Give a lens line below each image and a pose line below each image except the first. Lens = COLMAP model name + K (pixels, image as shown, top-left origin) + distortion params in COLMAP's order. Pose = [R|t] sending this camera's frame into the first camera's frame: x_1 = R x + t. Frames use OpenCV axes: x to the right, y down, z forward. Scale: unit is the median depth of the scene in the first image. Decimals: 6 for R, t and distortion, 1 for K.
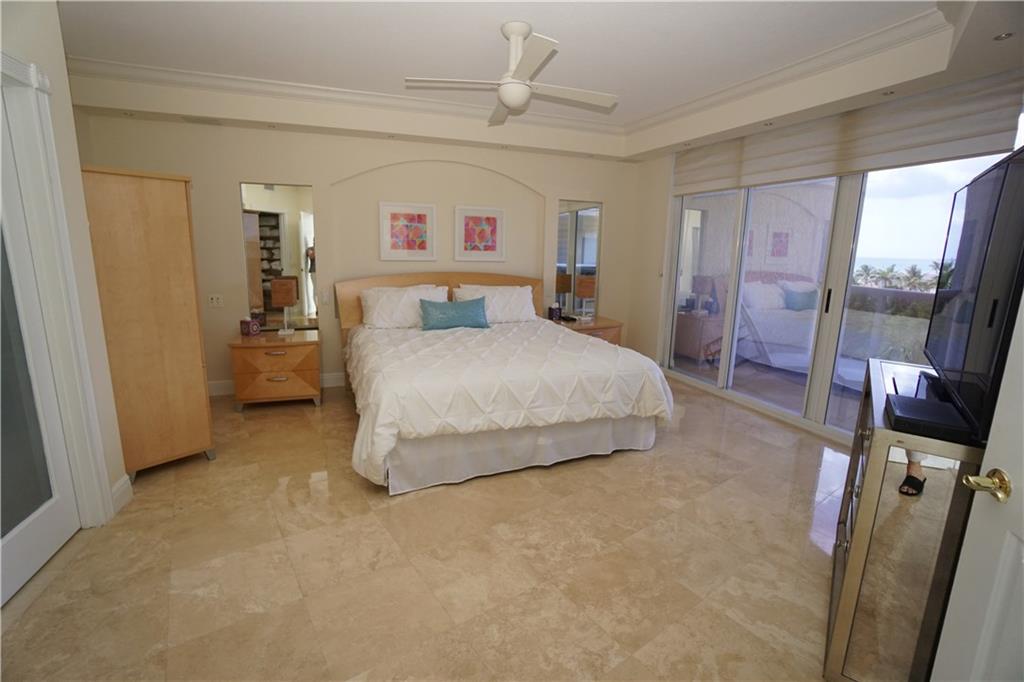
lens RADIAL K [[447.2, 0, 498.5], [0, 447.2, 333.0], [0, 0, 1]] dist [-0.061967, 0.020623]
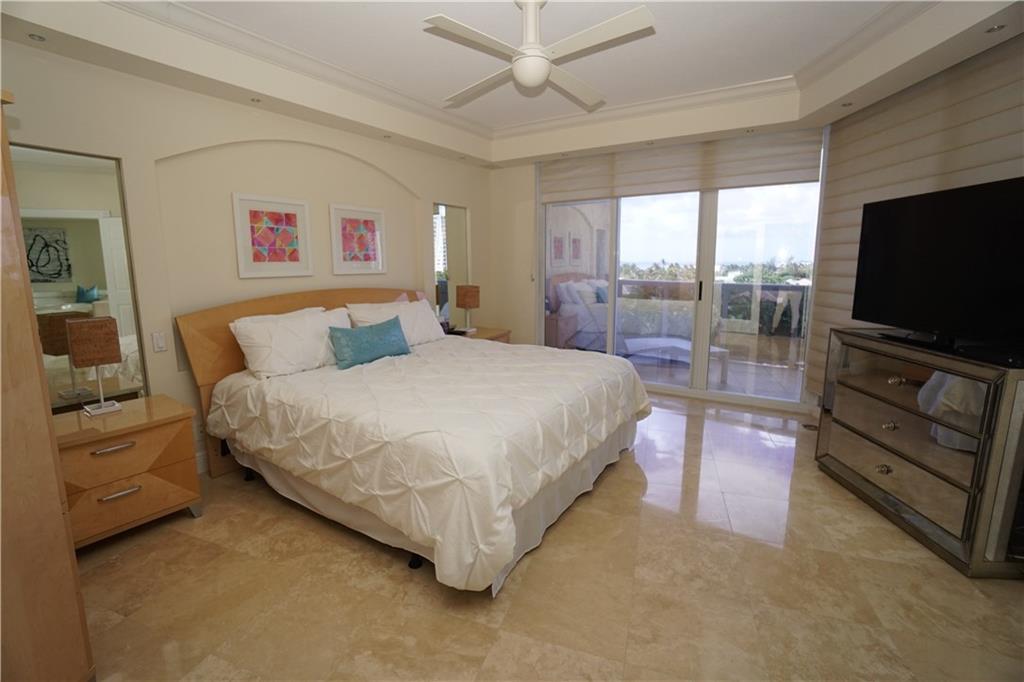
lens RADIAL K [[447.2, 0, 498.5], [0, 447.2, 333.0], [0, 0, 1]] dist [-0.061967, 0.020623]
pose [[0.814166, -0.115535, 0.569021, -0.336191], [0.131929, 0.991180, 0.012485, -0.035037], [-0.565445, 0.064906, 0.822228, 0.222299]]
